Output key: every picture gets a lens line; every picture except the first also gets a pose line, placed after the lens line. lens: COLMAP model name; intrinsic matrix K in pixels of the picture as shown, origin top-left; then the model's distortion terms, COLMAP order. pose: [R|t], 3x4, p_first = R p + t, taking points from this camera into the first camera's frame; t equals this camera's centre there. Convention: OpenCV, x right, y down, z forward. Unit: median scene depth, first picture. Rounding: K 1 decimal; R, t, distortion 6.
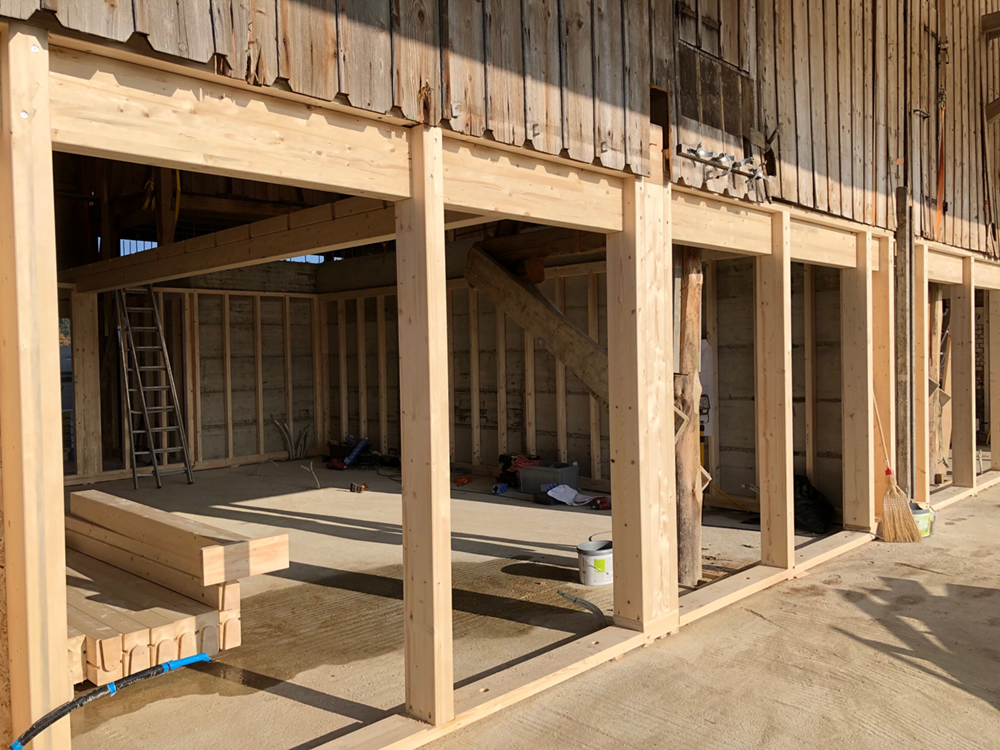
lens RADIAL K [[820.5, 0, 507.7], [0, 820.5, 363.7], [0, 0, 1]] dist [0.066612, -0.061088]
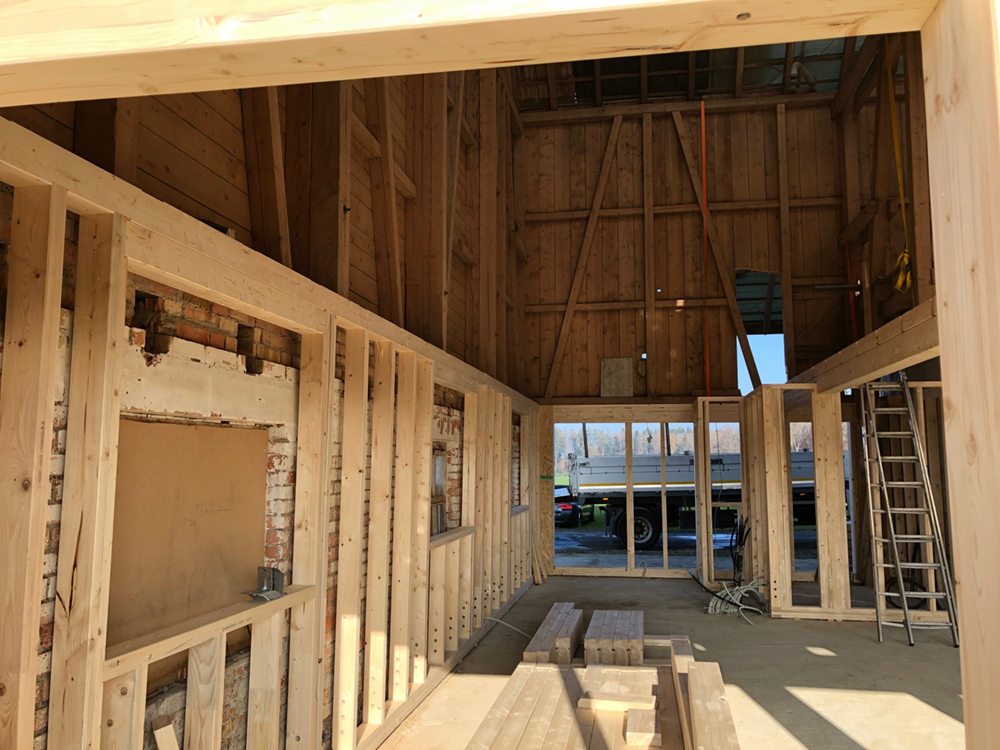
lens RADIAL K [[813.4, 0, 516.6], [0, 813.4, 365.6], [0, 0, 1]] dist [0.054845, -0.065232]
pose [[0.577804, -0.075913, -0.812638, 0.003031], [-0.020496, 0.994001, -0.107429, -0.034733], [0.815918, 0.078729, 0.572782, 0.550286]]
